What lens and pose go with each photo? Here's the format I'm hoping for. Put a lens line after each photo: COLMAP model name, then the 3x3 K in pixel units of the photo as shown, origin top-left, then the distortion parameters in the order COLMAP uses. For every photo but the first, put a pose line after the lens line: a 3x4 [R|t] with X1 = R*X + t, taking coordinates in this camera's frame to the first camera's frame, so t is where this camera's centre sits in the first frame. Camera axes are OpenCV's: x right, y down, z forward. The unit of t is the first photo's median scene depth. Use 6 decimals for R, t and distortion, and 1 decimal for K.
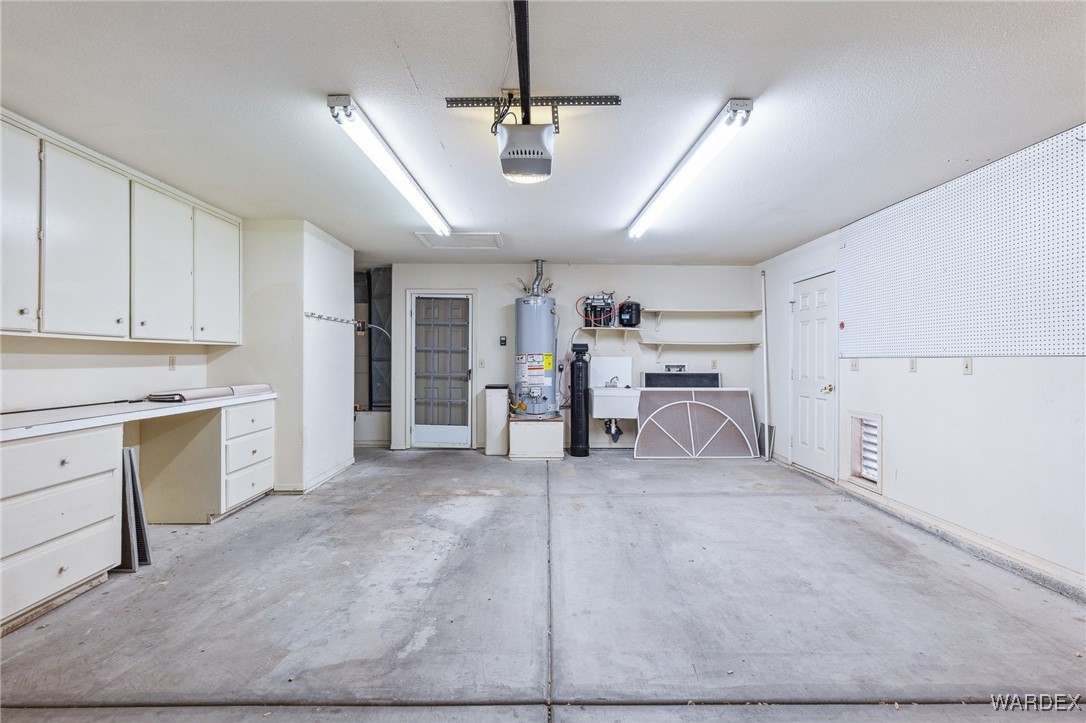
lens RADIAL K [[510.9, 0, 541.0], [0, 510.9, 364.9], [0, 0, 1]] dist [0.000967, -0.000309]
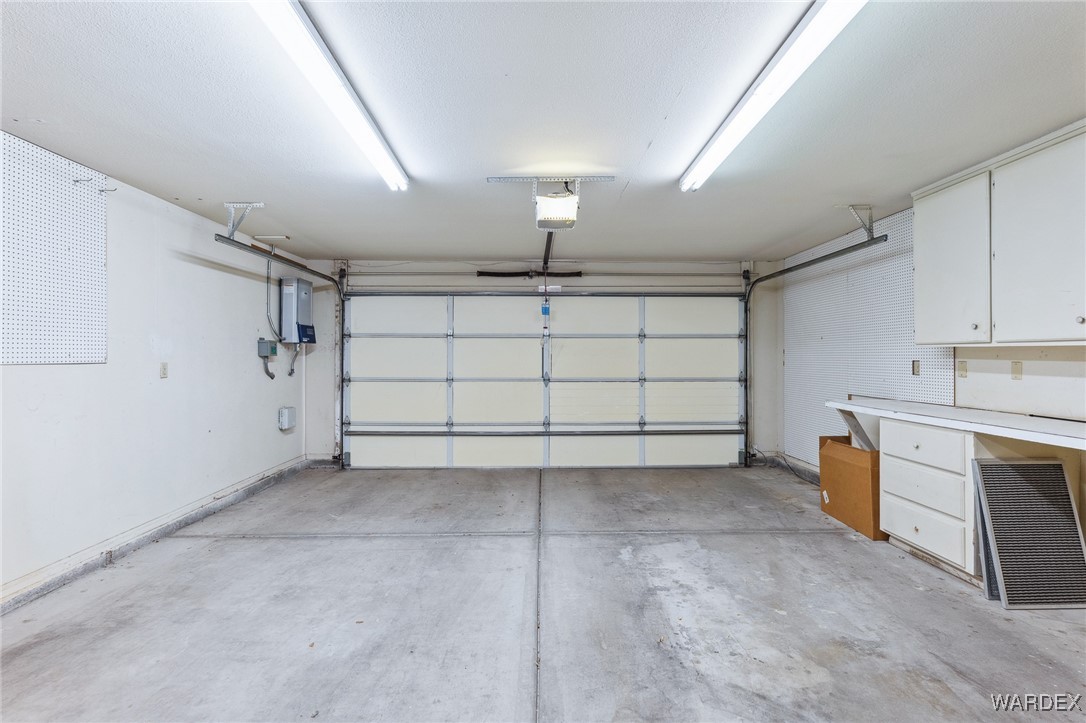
lens RADIAL K [[510.9, 0, 541.0], [0, 510.9, 364.9], [0, 0, 1]] dist [0.000967, -0.000309]
pose [[-0.999931, 0.000375, -0.011778, 0.023105], [0.000036, 0.999587, 0.028739, -0.044088], [0.011784, 0.028736, -0.999518, 1.971780]]
